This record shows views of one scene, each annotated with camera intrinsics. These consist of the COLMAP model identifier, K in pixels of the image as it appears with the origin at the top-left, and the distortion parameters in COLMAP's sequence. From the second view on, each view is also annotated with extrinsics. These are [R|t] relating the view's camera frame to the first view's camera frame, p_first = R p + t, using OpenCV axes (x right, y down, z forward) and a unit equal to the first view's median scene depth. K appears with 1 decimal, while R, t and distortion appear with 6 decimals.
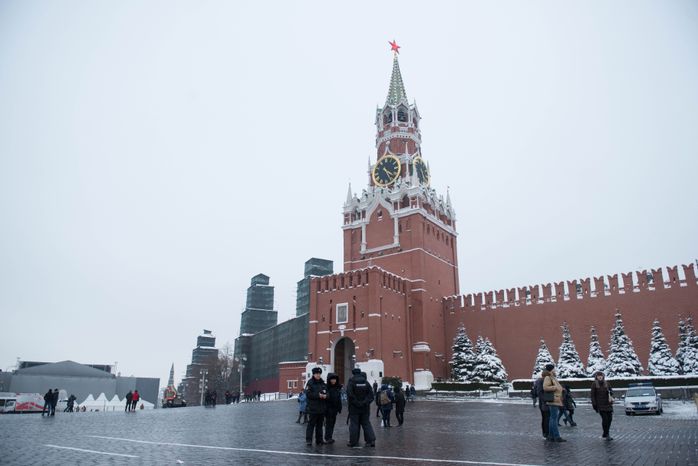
lens RADIAL K [[489.6, 0, 349.0], [0, 489.6, 233.0], [0, 0, 1]] dist [-0.039785, -0.004159]
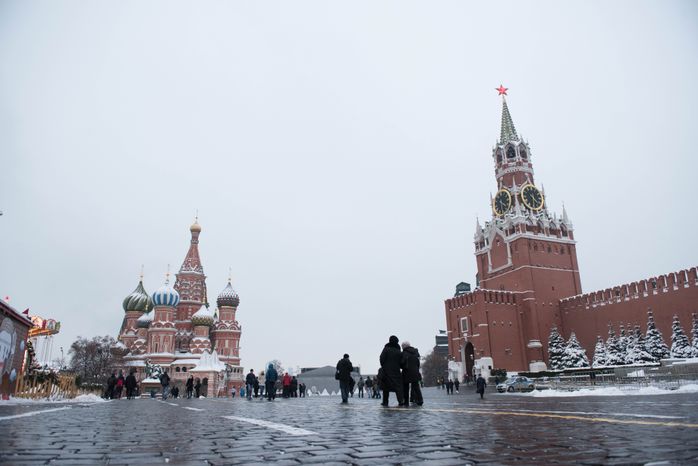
lens RADIAL K [[489.6, 0, 349.0], [0, 489.6, 233.0], [0, 0, 1]] dist [-0.039785, -0.004159]
pose [[0.850831, -0.180564, -0.493439, 0.373173], [0.190092, 0.981267, -0.031302, -0.094358], [0.489848, -0.067166, 0.869217, -0.296916]]
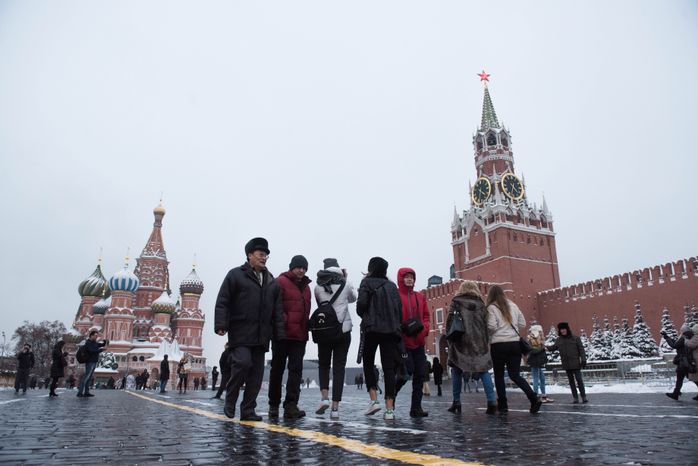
lens RADIAL K [[485.6, 0, 349.0], [0, 485.6, 233.0], [0, 0, 1]] dist [-0.039816, -0.006415]
pose [[0.883502, -0.149590, -0.443899, 0.327546], [0.161662, 0.986787, -0.010779, -0.071446], [0.439647, -0.062238, 0.896012, -0.229258]]
